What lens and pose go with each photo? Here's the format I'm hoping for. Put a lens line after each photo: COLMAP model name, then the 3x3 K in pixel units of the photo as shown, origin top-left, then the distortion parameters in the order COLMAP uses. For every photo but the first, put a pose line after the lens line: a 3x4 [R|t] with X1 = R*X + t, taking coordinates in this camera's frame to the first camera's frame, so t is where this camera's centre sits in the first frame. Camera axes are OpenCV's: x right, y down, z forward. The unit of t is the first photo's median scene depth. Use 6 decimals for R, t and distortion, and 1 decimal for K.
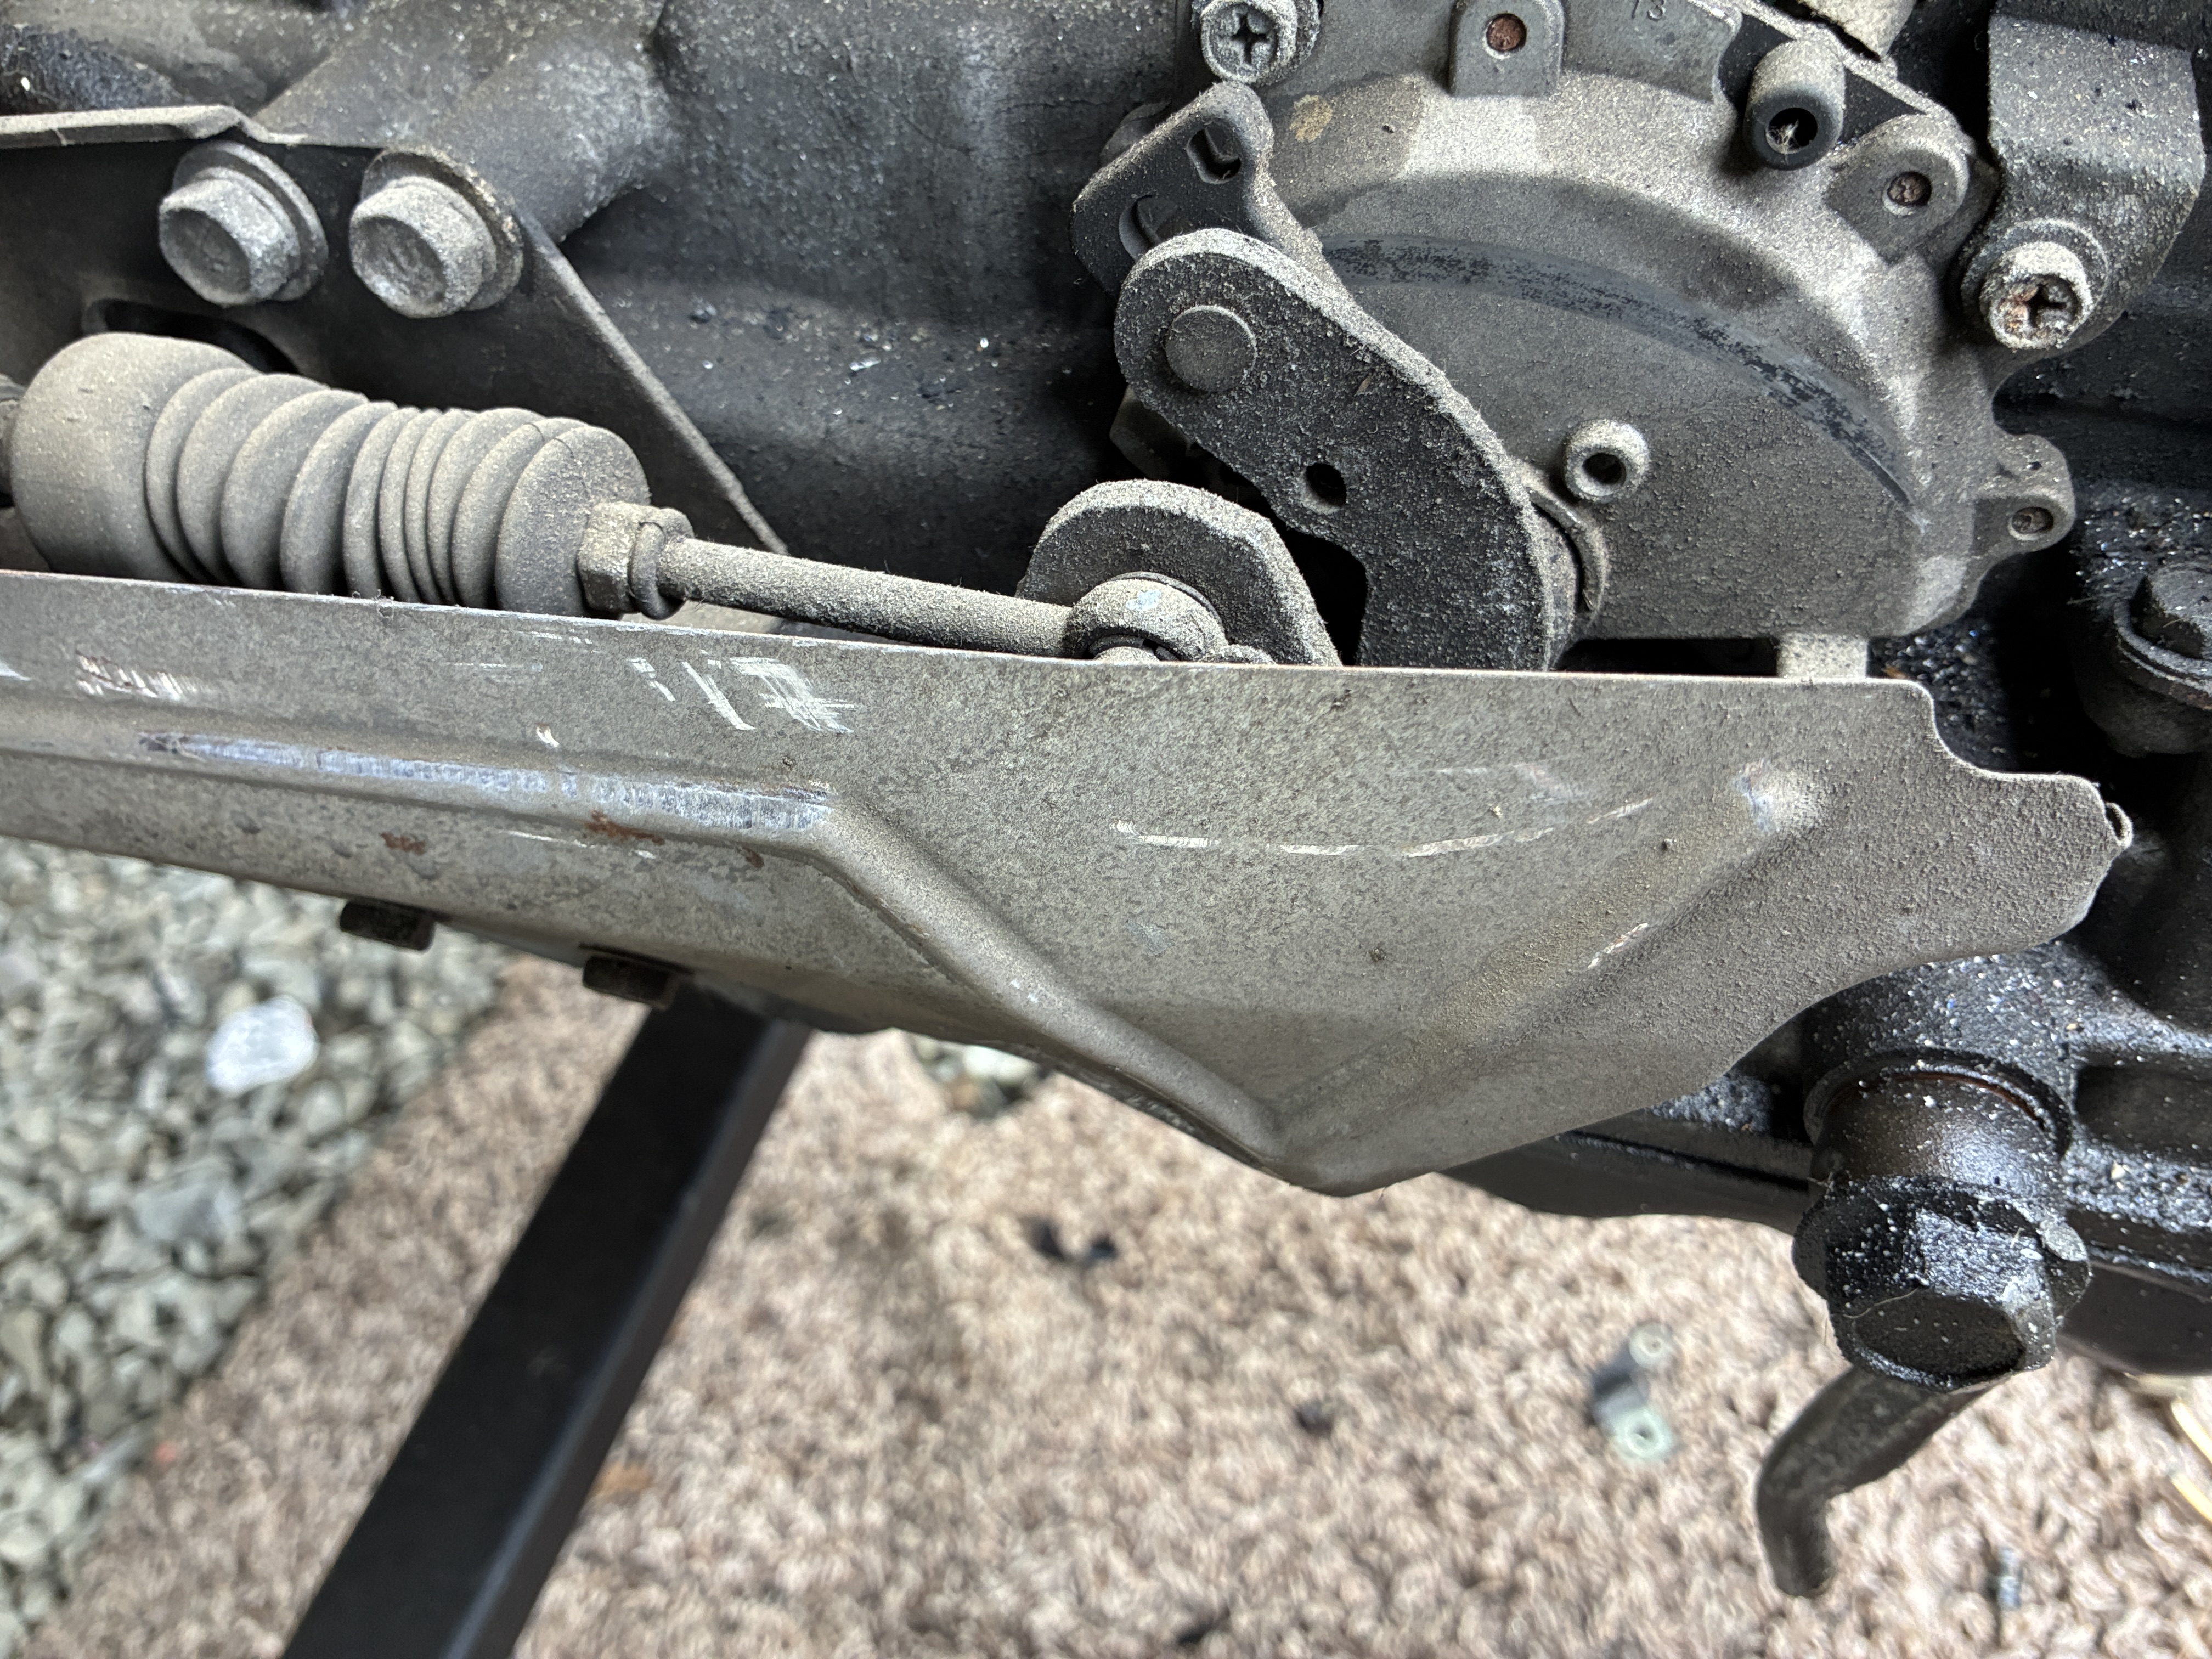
lens RADIAL K [[1602.1, 0, 1205.7], [0, 1602.1, 1049.1], [0, 0, 1]] dist [0.059555, -0.042307]
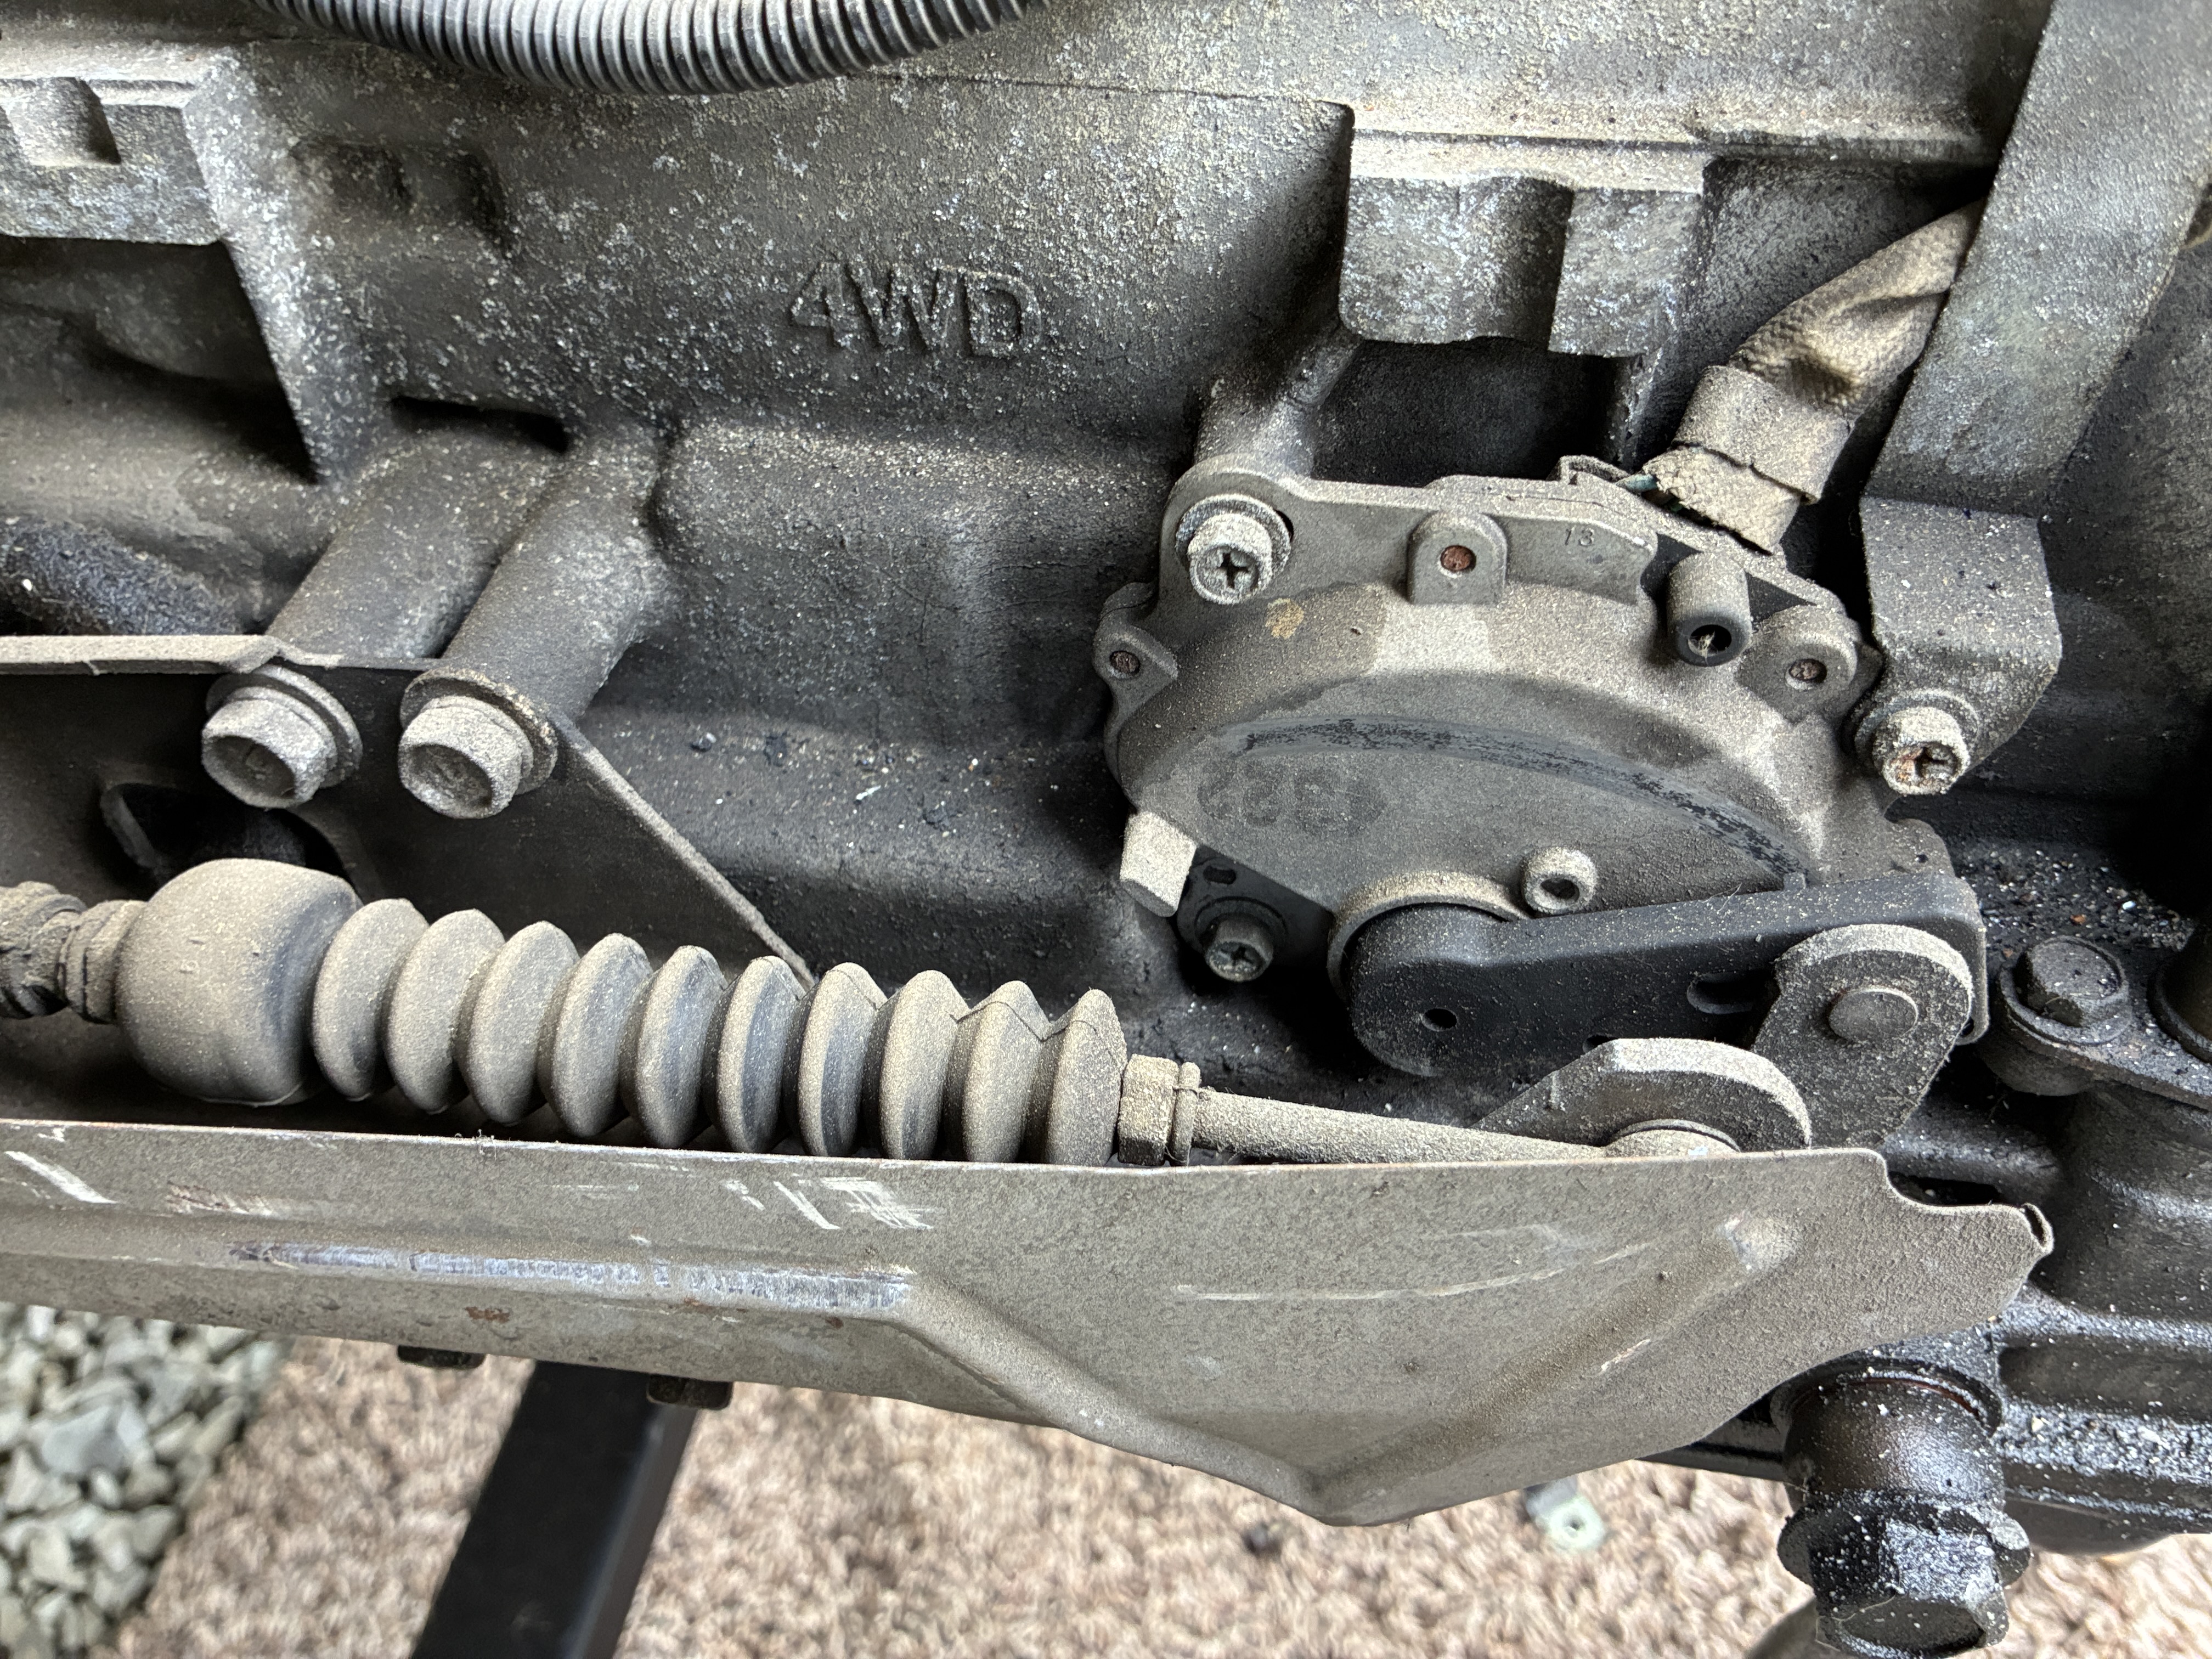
lens RADIAL K [[1694.5, 0, 1112.0], [0, 1694.5, 862.5], [0, 0, 1]] dist [0.033782, -0.007456]
pose [[0.993426, -0.079662, 0.082213, -0.151654], [0.080389, 0.996748, -0.005558, -0.374461], [-0.081502, 0.012131, 0.996599, -0.147881]]
